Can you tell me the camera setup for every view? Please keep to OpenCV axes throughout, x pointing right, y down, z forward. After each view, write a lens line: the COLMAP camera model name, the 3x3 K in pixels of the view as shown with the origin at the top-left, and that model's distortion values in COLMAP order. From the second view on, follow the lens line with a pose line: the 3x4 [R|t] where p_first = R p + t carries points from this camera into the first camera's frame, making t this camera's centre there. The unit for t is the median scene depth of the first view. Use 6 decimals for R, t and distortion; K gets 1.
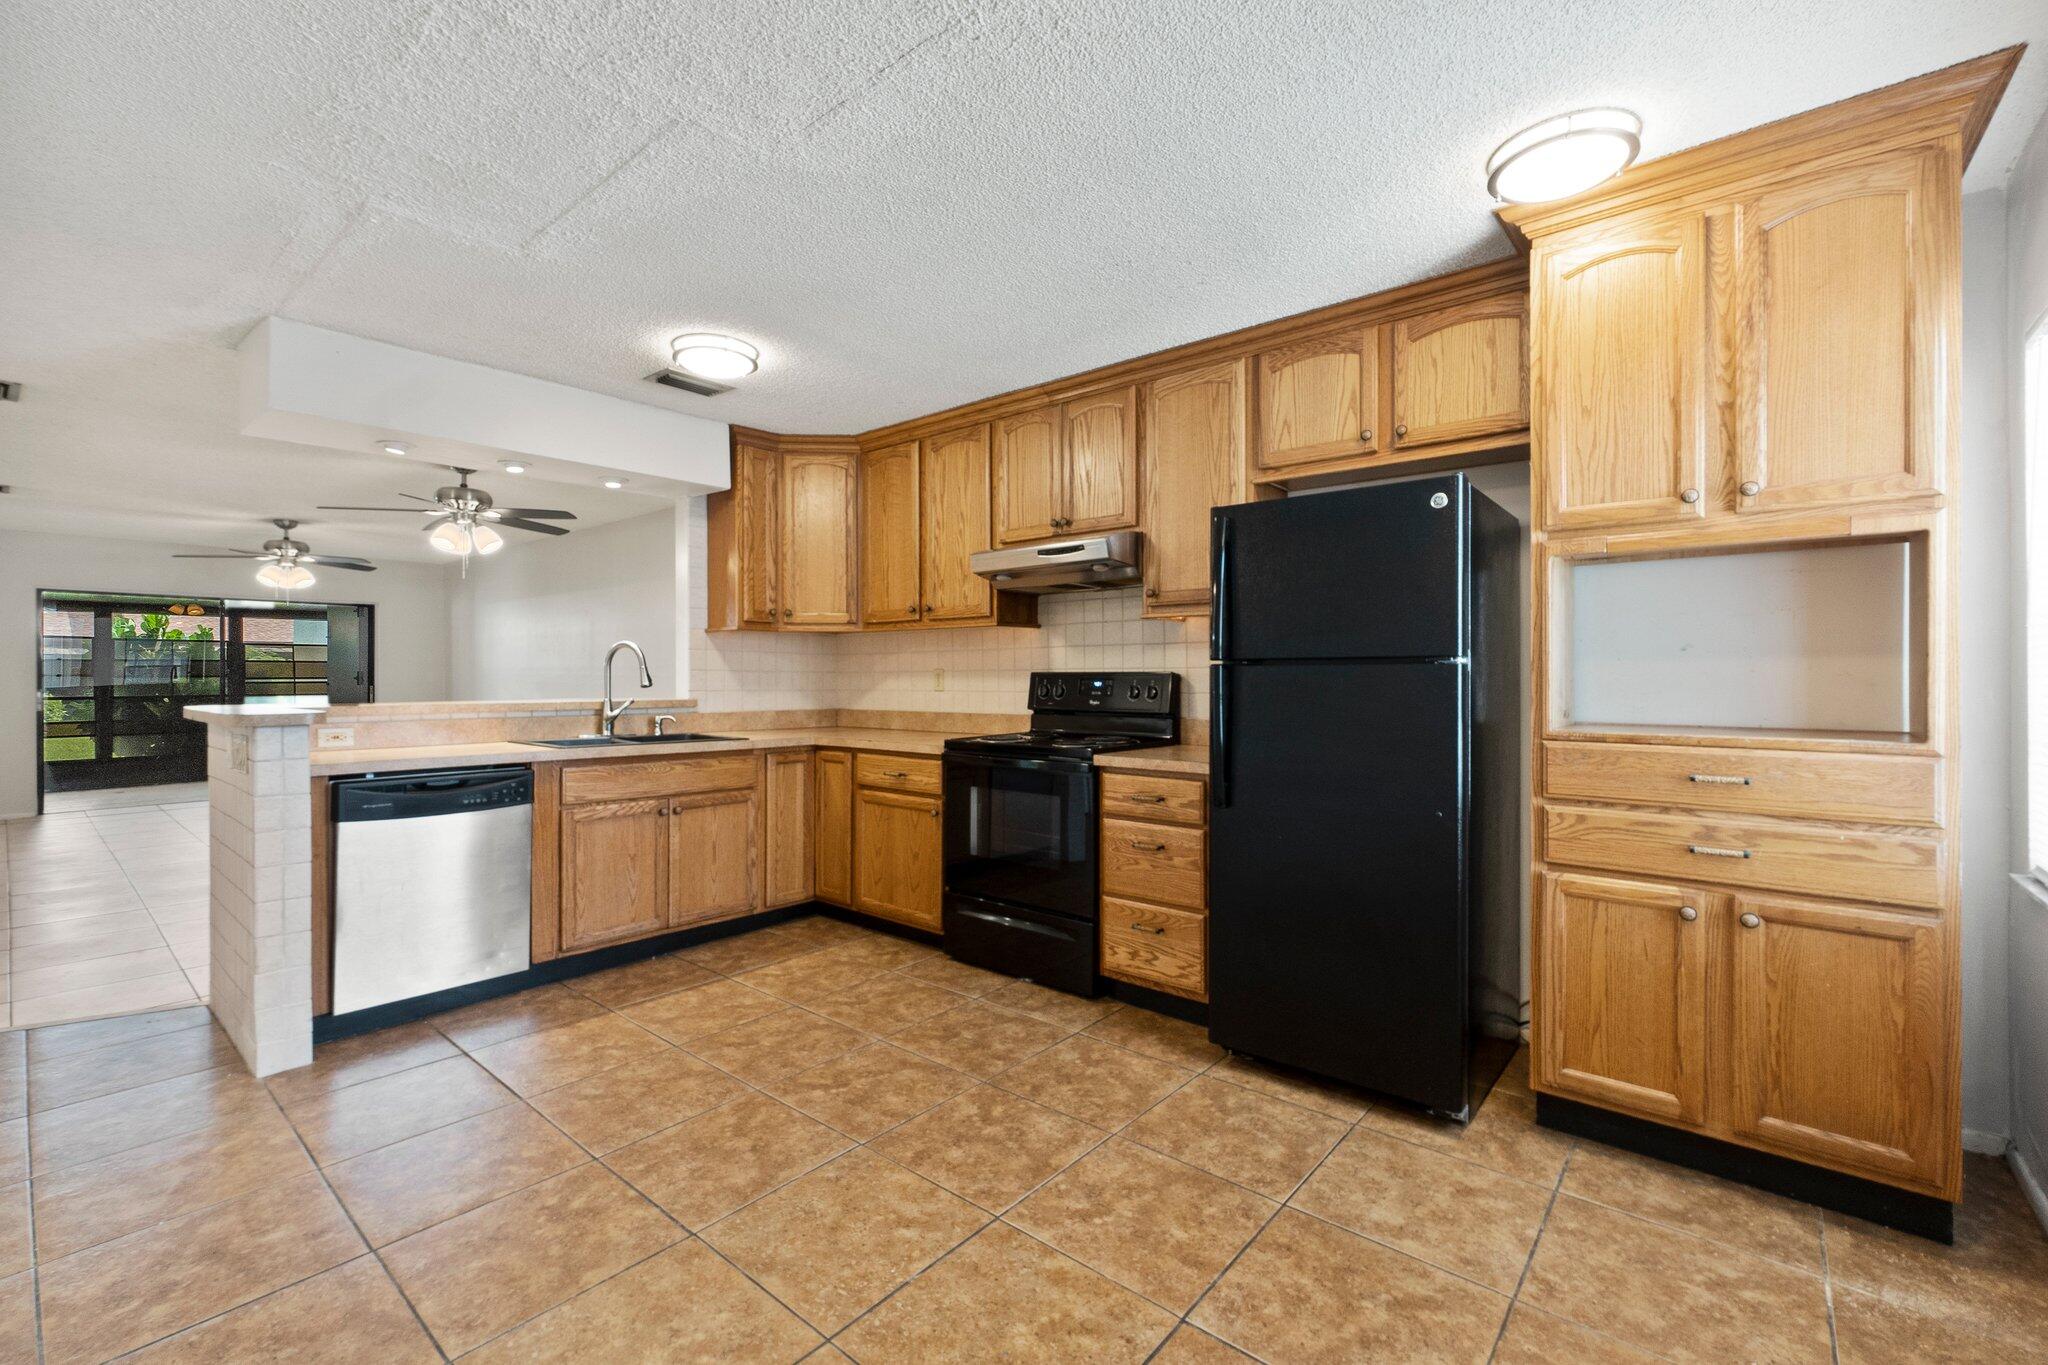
lens RADIAL K [[880.8, 0, 1019.6], [0, 880.8, 677.0], [0, 0, 1]] dist [-0.000747, 0.000126]
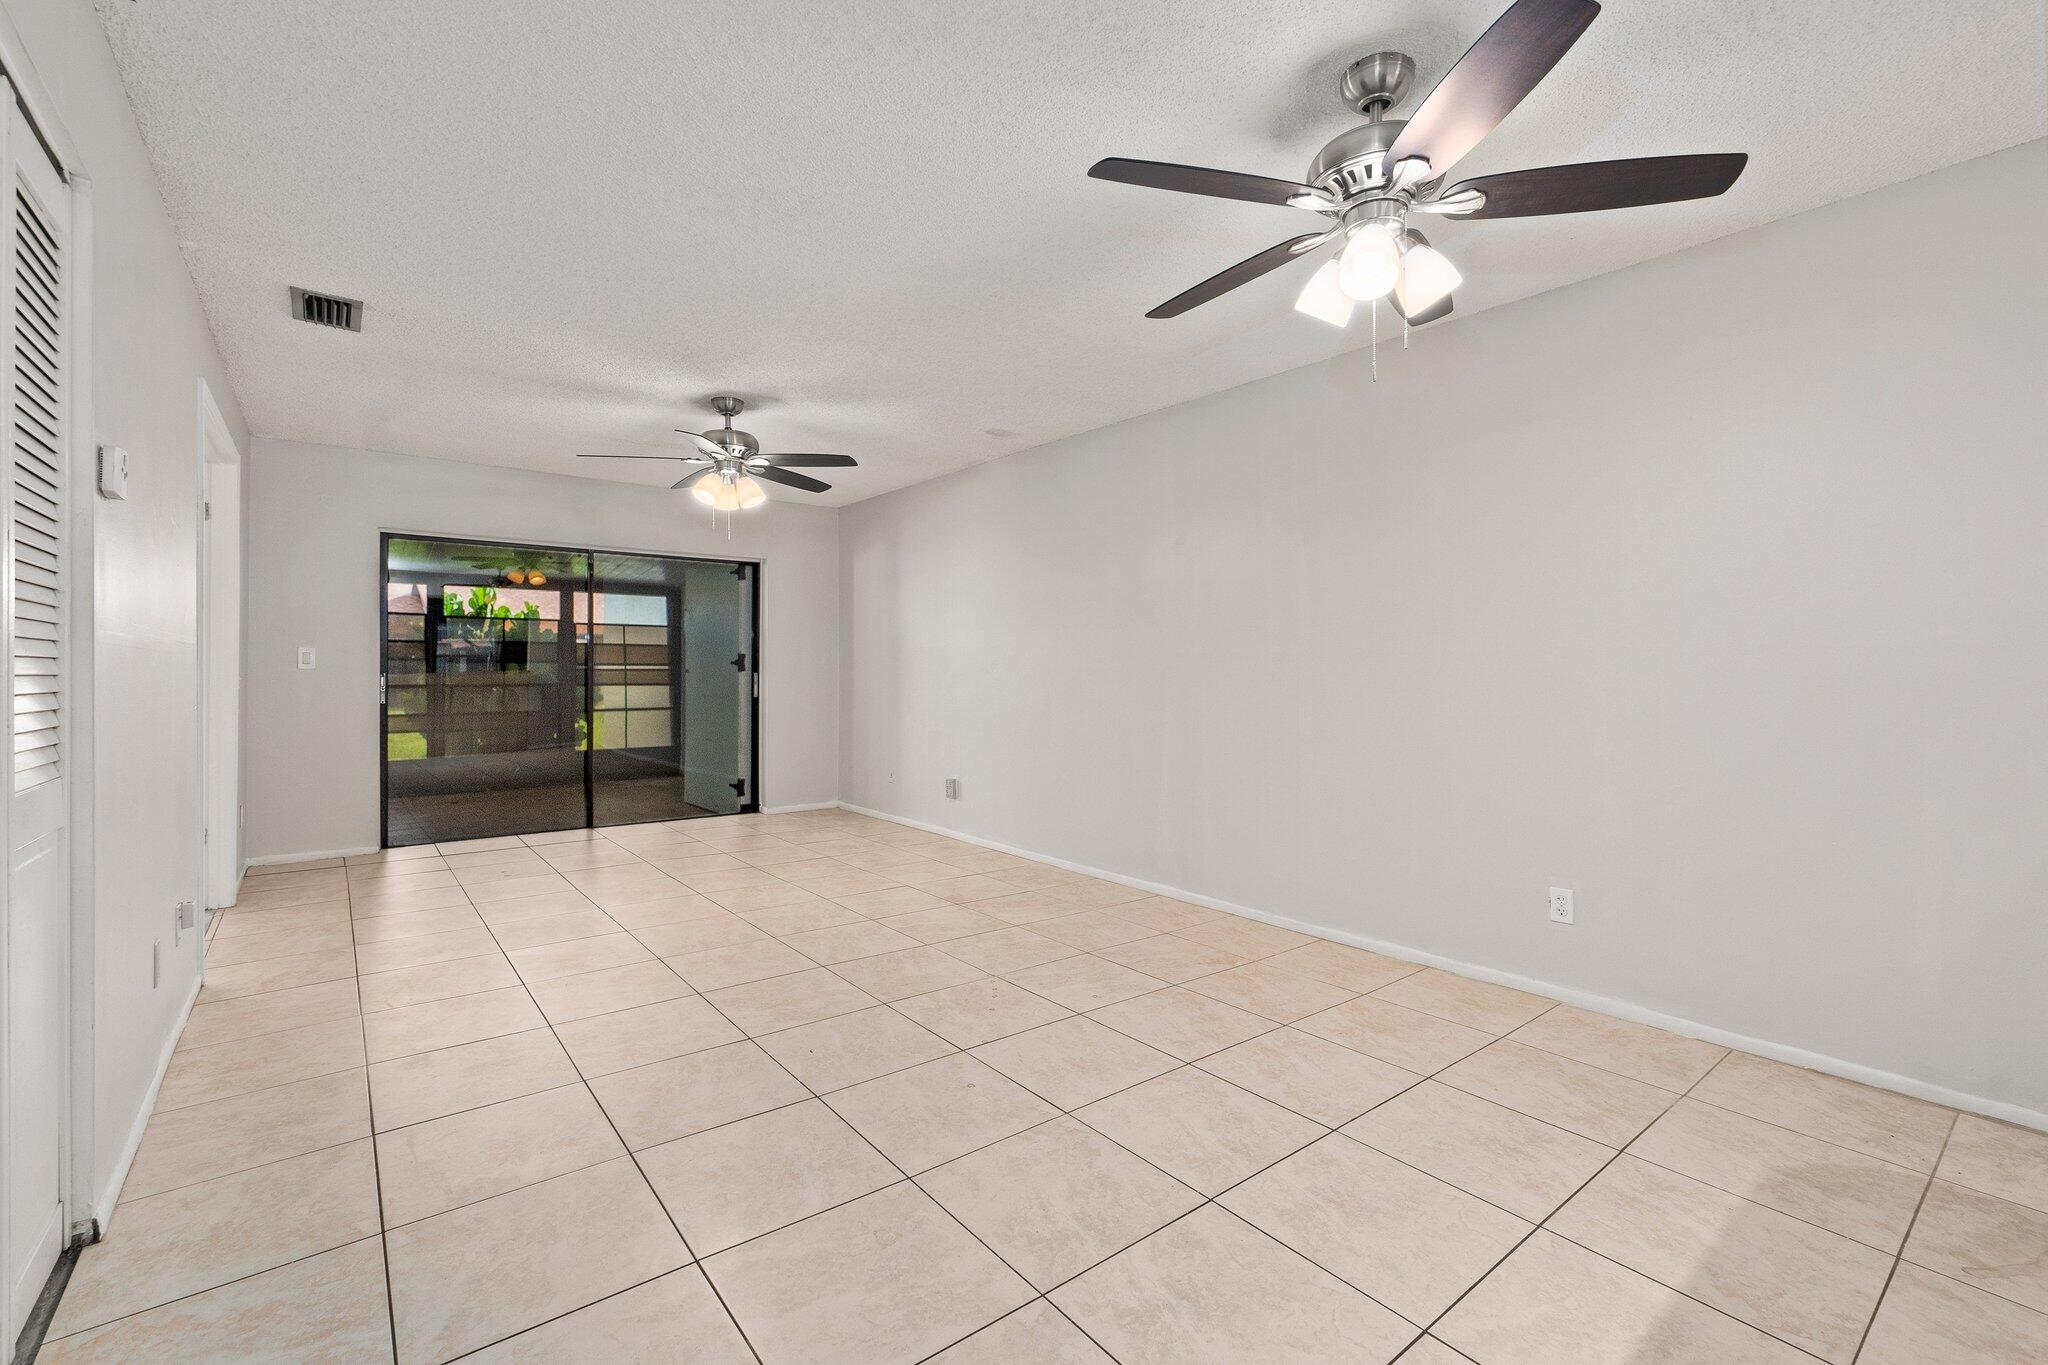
lens RADIAL K [[880.8, 0, 1019.6], [0, 880.8, 677.0], [0, 0, 1]] dist [-0.000747, 0.000126]
pose [[0.981612, 0.008365, -0.190704, -0.903183], [-0.007714, 0.999962, 0.004158, 0.020041], [0.190732, -0.002610, 0.981639, 0.758034]]
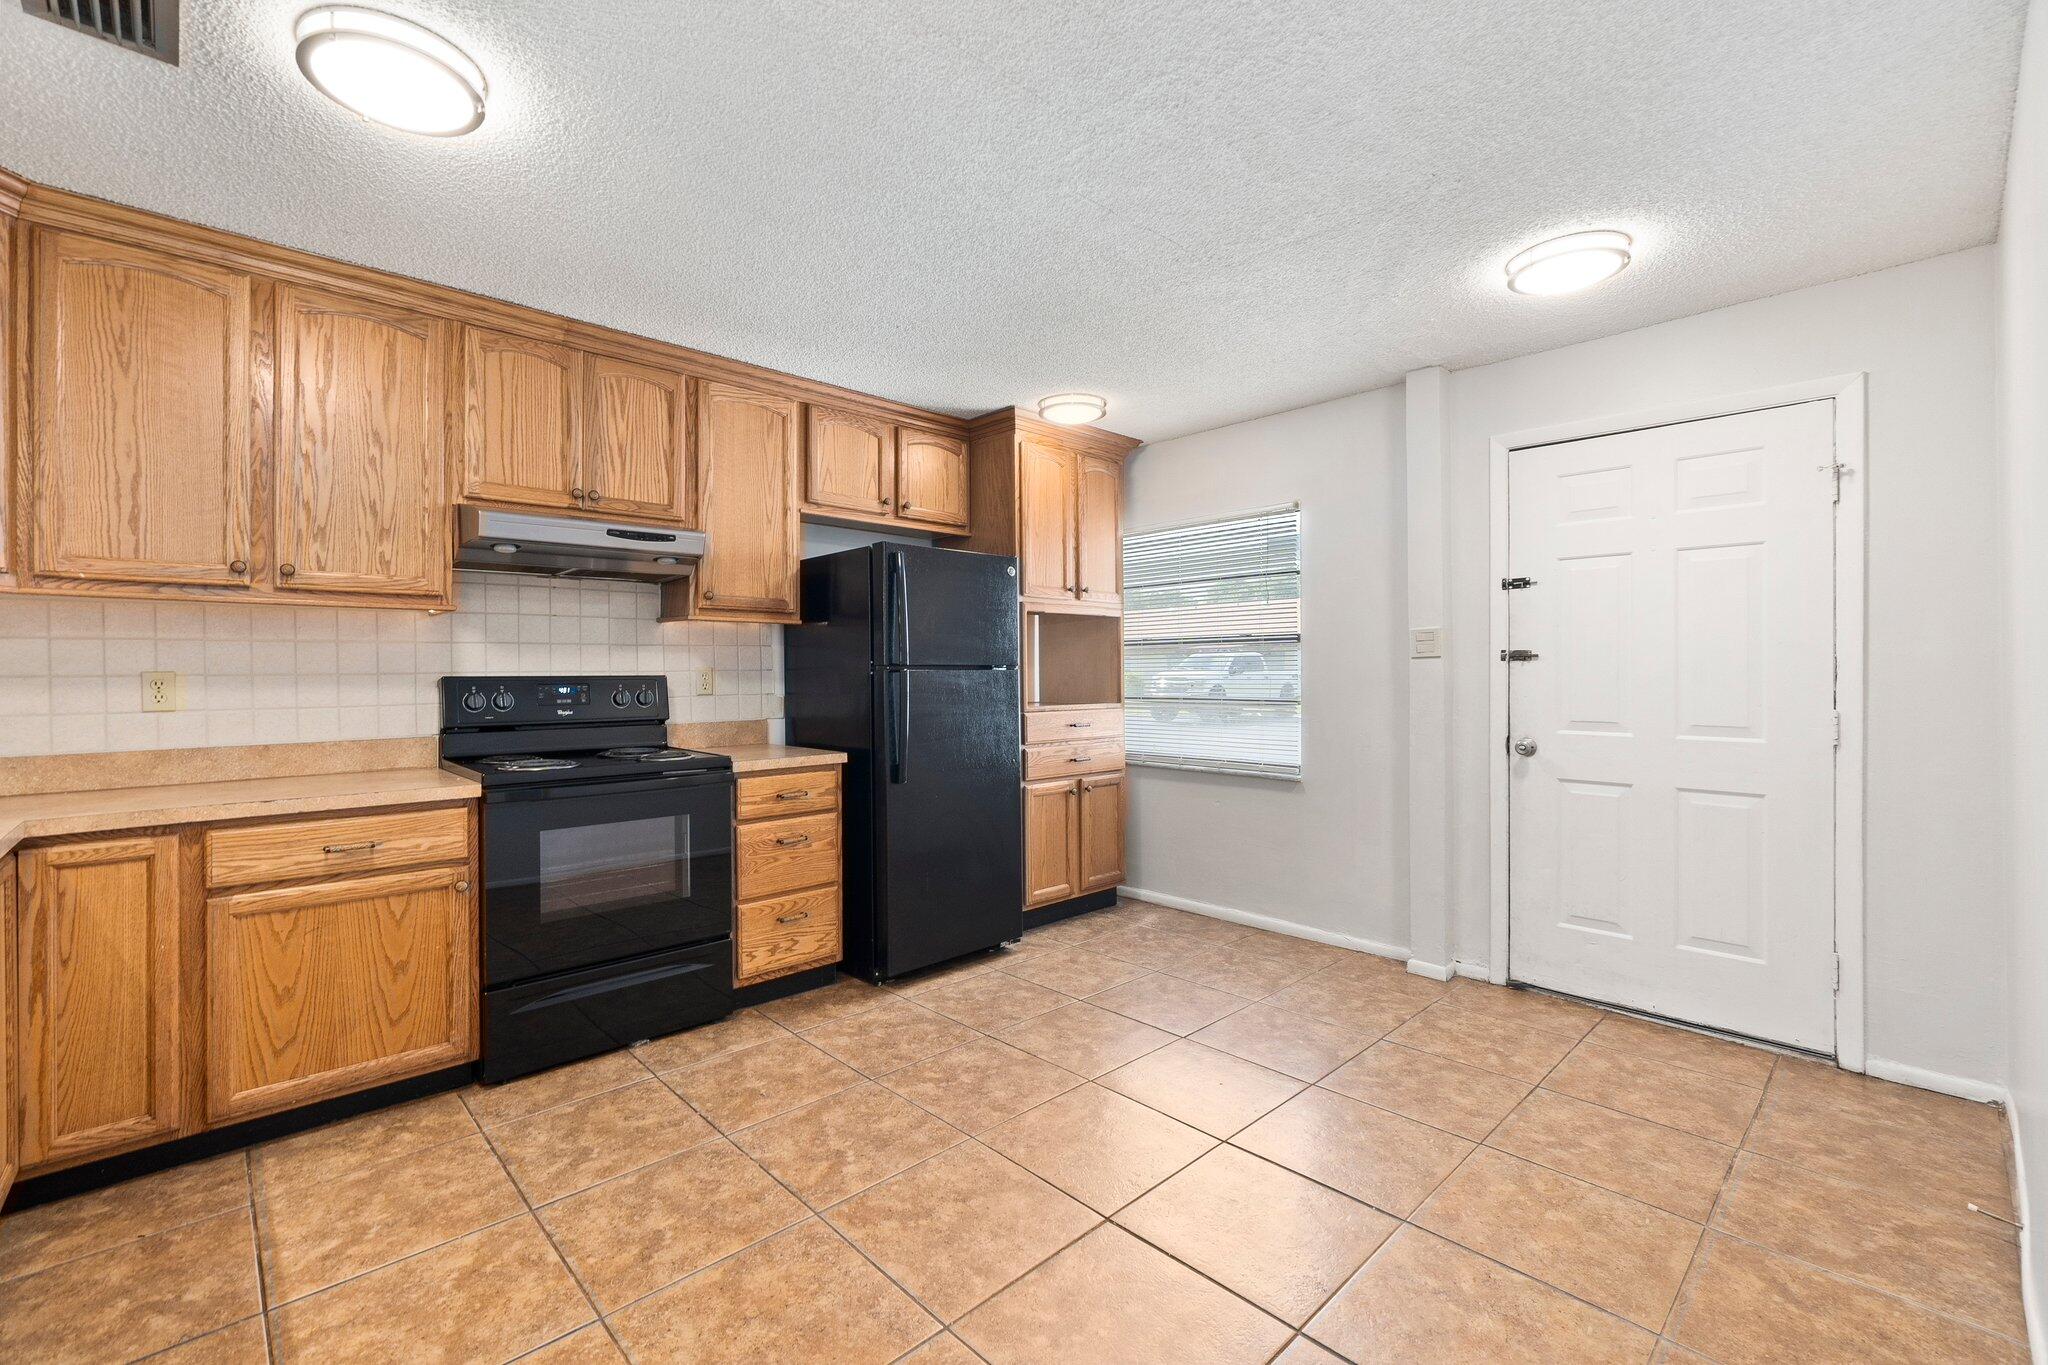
lens RADIAL K [[882.4, 0, 1008.4], [0, 882.4, 673.6], [0, 0, 1]] dist [-0.002356, 0.000248]
pose [[0.110499, -0.001070, 0.993876, -0.685556], [0.007122, 0.999975, 0.000285, -0.005153], [-0.993851, 0.007047, 0.110504, 0.482928]]
